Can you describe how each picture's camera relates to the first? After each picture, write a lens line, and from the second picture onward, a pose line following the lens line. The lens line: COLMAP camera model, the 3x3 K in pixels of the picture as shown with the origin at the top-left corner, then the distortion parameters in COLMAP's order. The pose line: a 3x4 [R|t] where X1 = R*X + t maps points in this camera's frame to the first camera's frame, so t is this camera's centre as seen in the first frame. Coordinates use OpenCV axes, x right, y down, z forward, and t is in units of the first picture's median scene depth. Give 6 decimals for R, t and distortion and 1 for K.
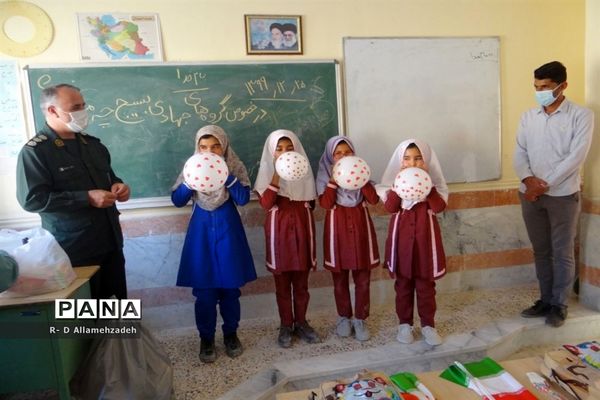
lens RADIAL K [[444.4, 0, 314.2], [0, 444.4, 200.7], [0, 0, 1]] dist [-0.007514, -0.004438]
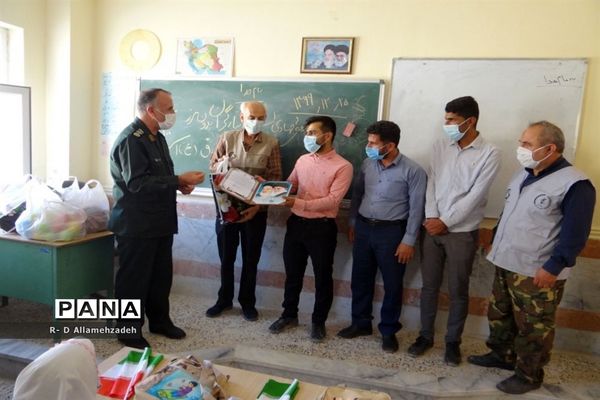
lens RADIAL K [[444.4, 0, 314.2], [0, 444.4, 200.7], [0, 0, 1]] dist [-0.007514, -0.004438]
pose [[0.892514, 0.147294, -0.426291, 0.401300], [-0.156226, 0.987620, 0.014160, -0.034293], [0.423099, 0.053960, 0.904475, 0.025217]]
